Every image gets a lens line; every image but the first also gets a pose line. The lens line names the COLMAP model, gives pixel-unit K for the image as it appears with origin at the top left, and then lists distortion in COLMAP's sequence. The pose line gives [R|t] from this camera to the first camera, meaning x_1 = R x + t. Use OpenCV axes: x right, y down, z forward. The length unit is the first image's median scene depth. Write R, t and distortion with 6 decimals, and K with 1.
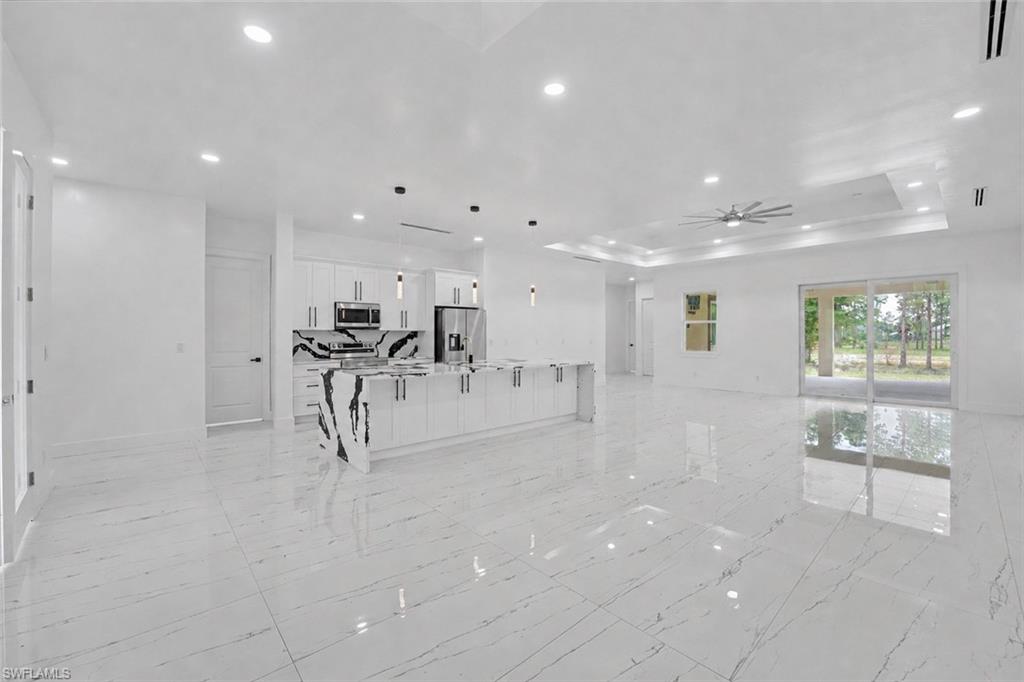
lens RADIAL K [[419.9, 0, 508.5], [0, 419.9, 335.6], [0, 0, 1]] dist [-0.027447, 0.002602]
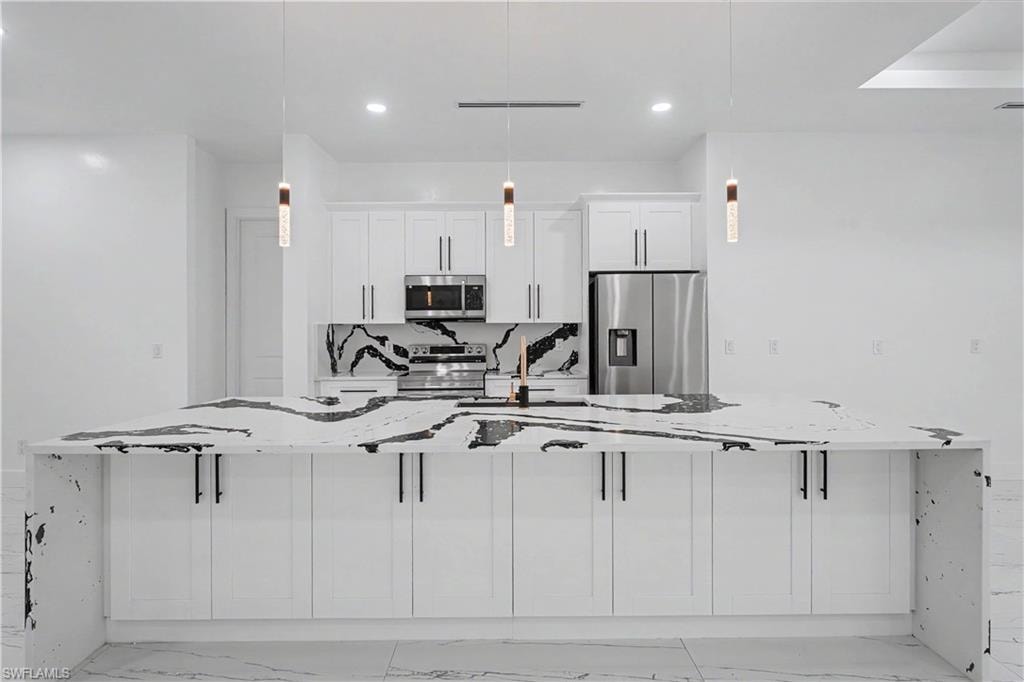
lens RADIAL K [[534.2, 0, 512.4], [0, 534.2, 332.0], [0, 0, 1]] dist [-0.000622, 0.000062]
pose [[0.759706, 0.001290, -0.650265, 0.172520], [0.002397, 0.999986, 0.004783, -0.004211], [0.650262, -0.005192, 0.759692, 0.495894]]
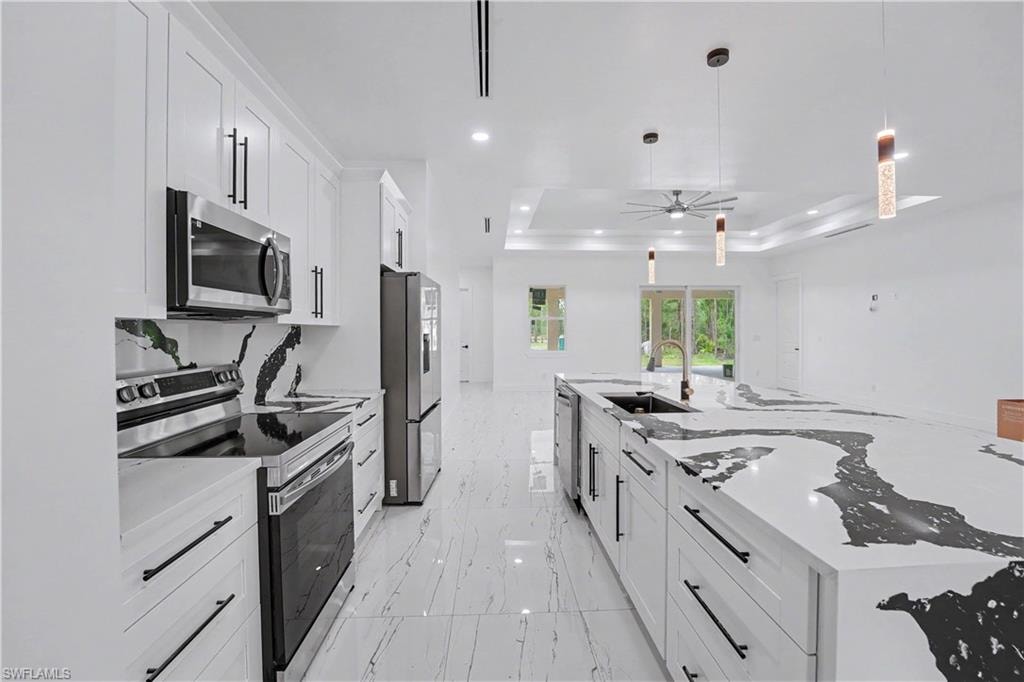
lens RADIAL K [[419.9, 0, 509.3], [0, 419.9, 339.6], [0, 0, 1]] dist [-0.027447, 0.002602]
pose [[0.625689, -0.018258, 0.779859, -0.440339], [0.005888, 0.999808, 0.018684, -0.005532], [-0.780051, -0.007099, 0.625676, 0.688158]]
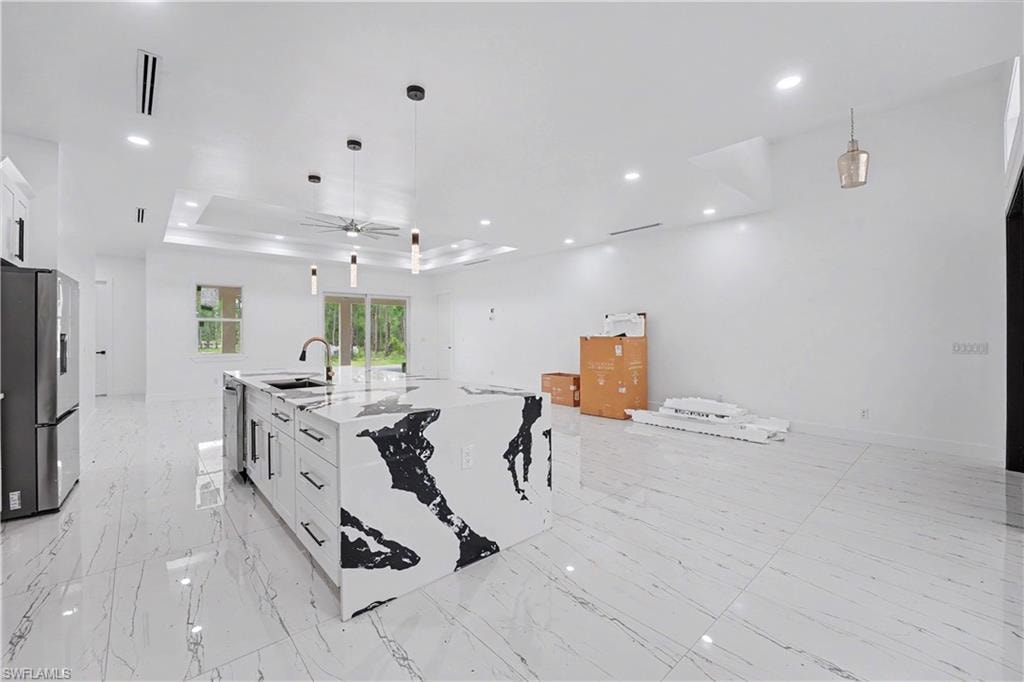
lens RADIAL K [[419.9, 0, 511.5], [0, 419.9, 332.2], [0, 0, 1]] dist [-0.027447, 0.002602]
pose [[-0.018648, 0.004214, 0.999817, -0.571333], [0.005467, 0.999977, -0.004112, -0.001245], [-0.999811, 0.005390, -0.018671, 0.587326]]
